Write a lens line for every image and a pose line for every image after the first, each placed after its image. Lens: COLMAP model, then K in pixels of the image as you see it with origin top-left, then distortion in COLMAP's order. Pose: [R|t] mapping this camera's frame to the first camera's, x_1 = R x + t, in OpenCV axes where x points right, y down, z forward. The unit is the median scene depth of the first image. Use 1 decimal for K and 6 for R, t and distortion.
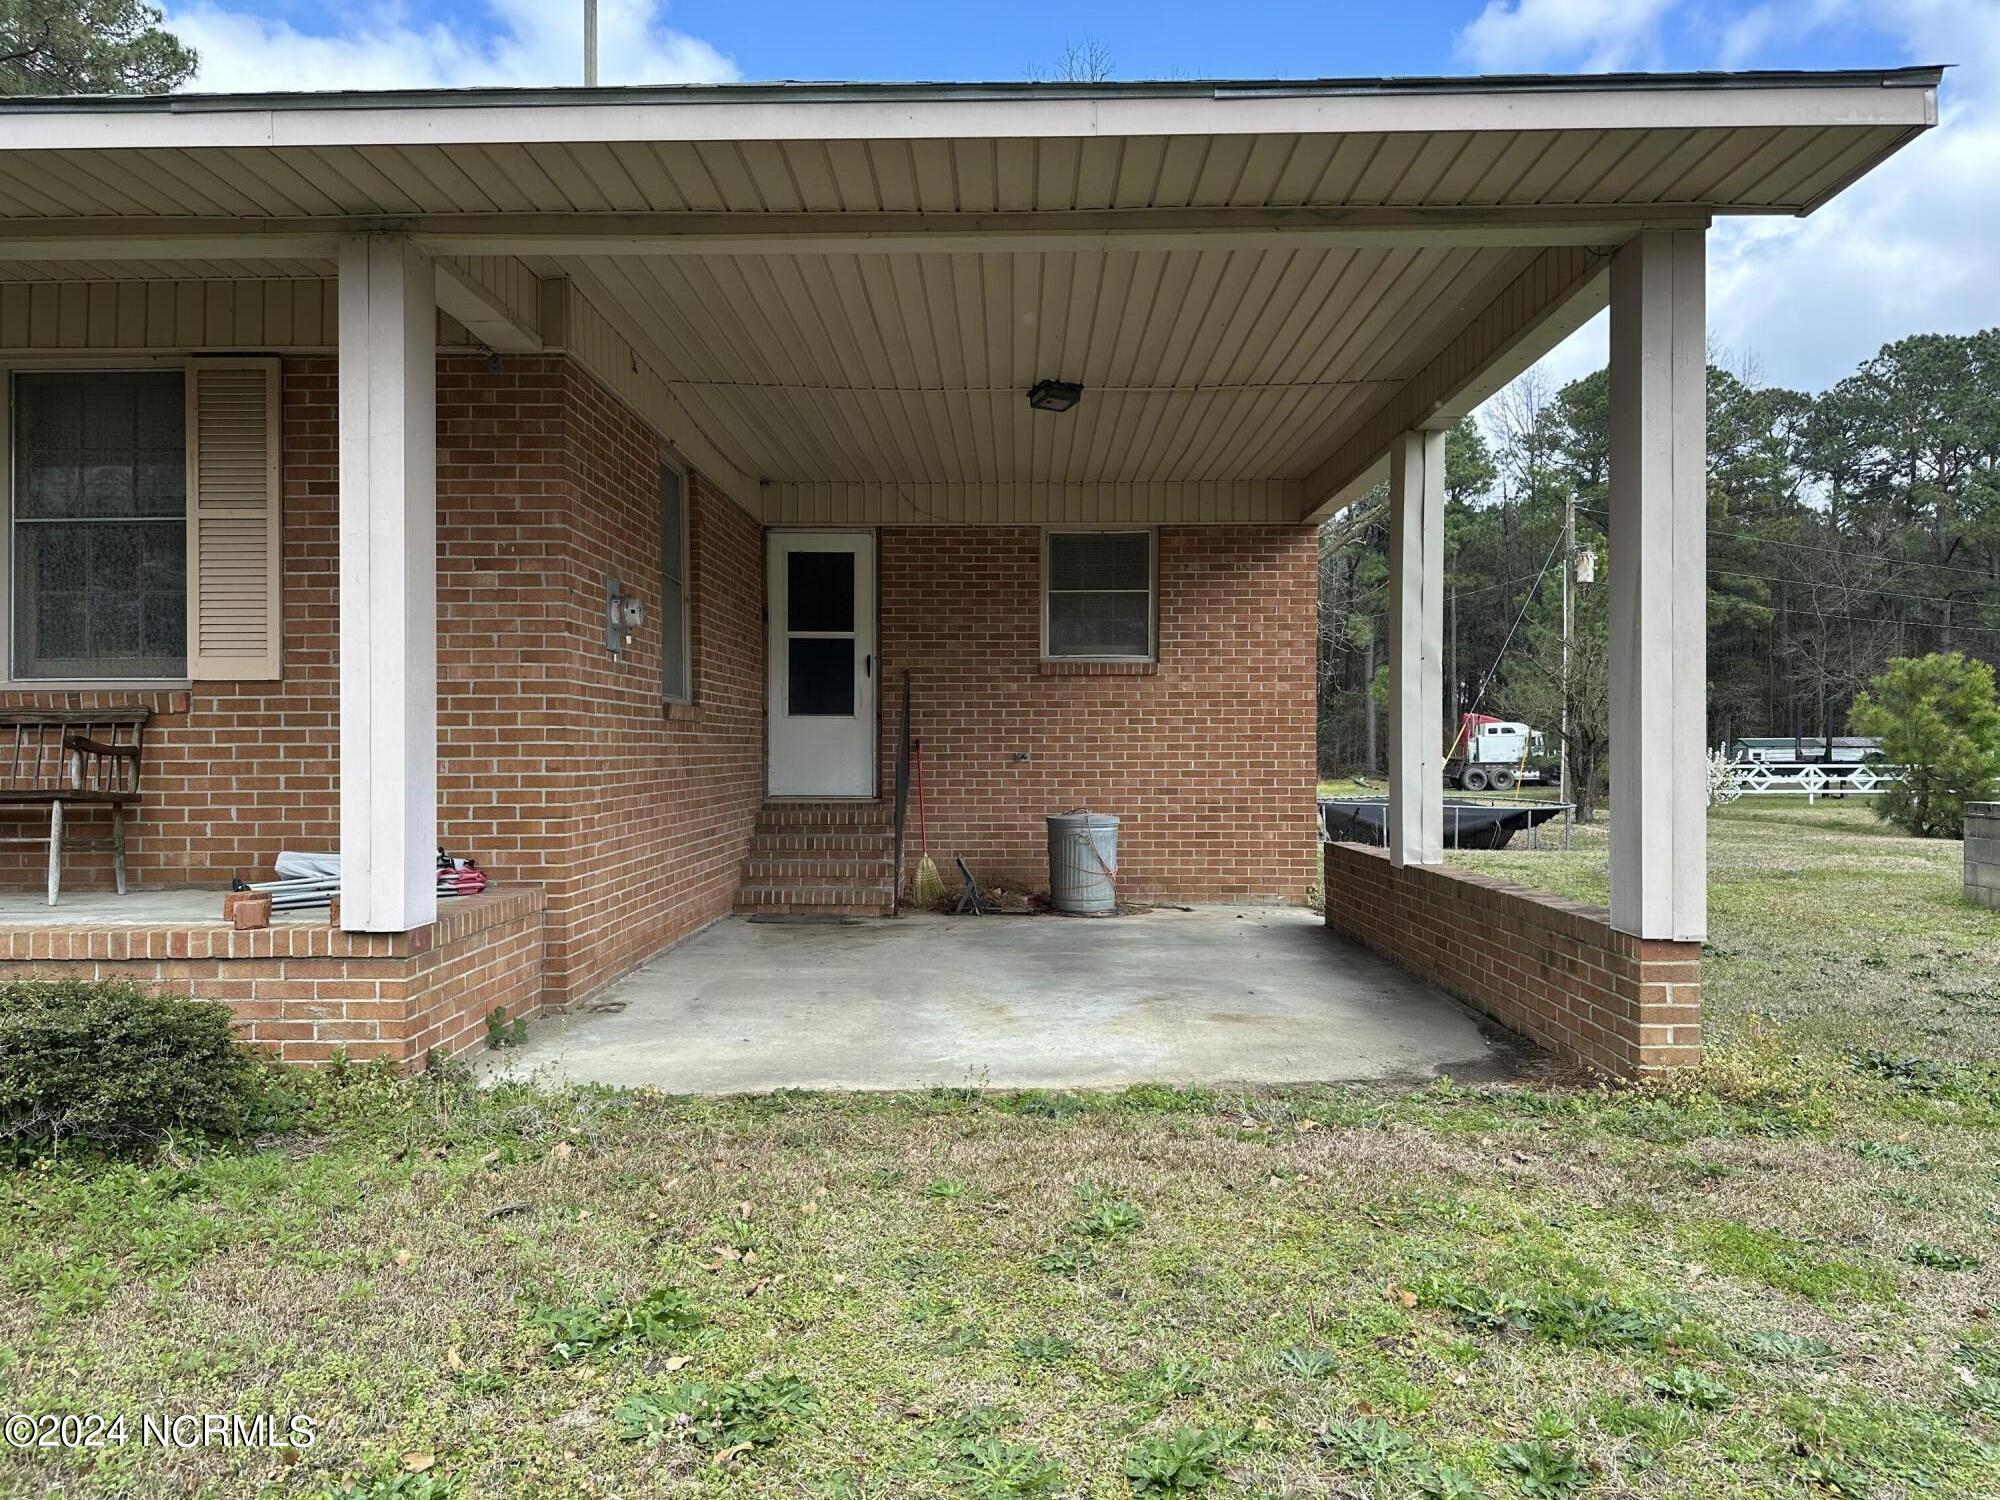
lens RADIAL K [[1400.7, 0, 1004.9], [0, 1400.7, 755.4], [0, 0, 1]] dist [0.034295, -0.039547]
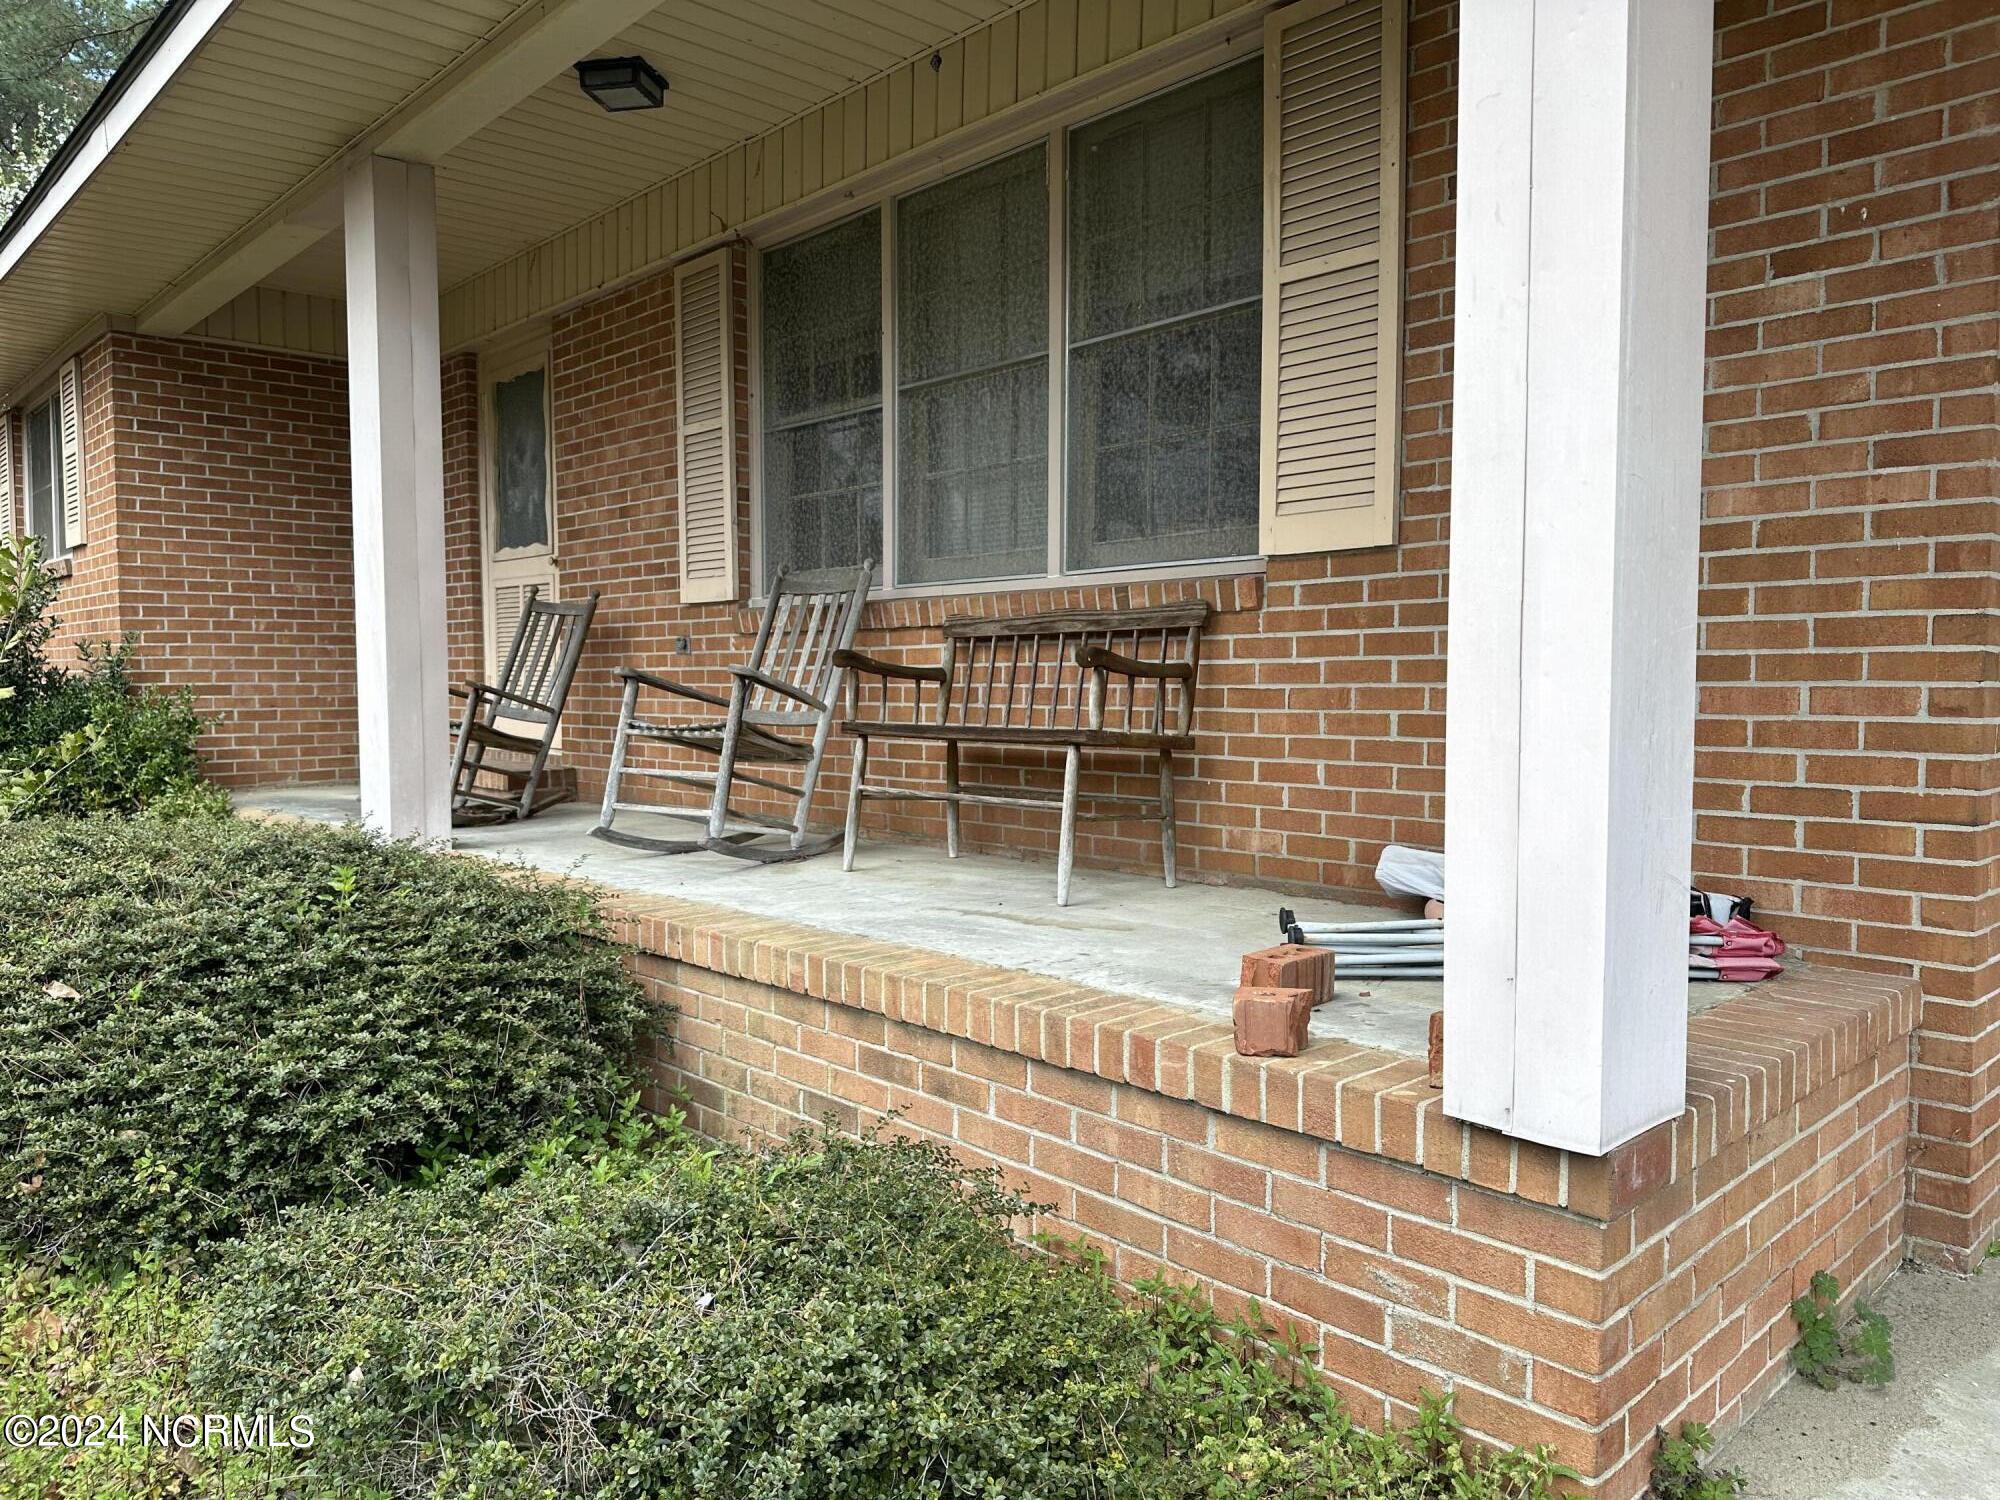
lens RADIAL K [[1400.7, 0, 987.5], [0, 1400.7, 759.9], [0, 0, 1]] dist [0.034295, -0.039547]
pose [[0.688268, 0.043119, -0.724174, -0.210433], [-0.001157, 0.998296, 0.058341, 0.000394], [0.725455, -0.039316, 0.687145, 0.485556]]
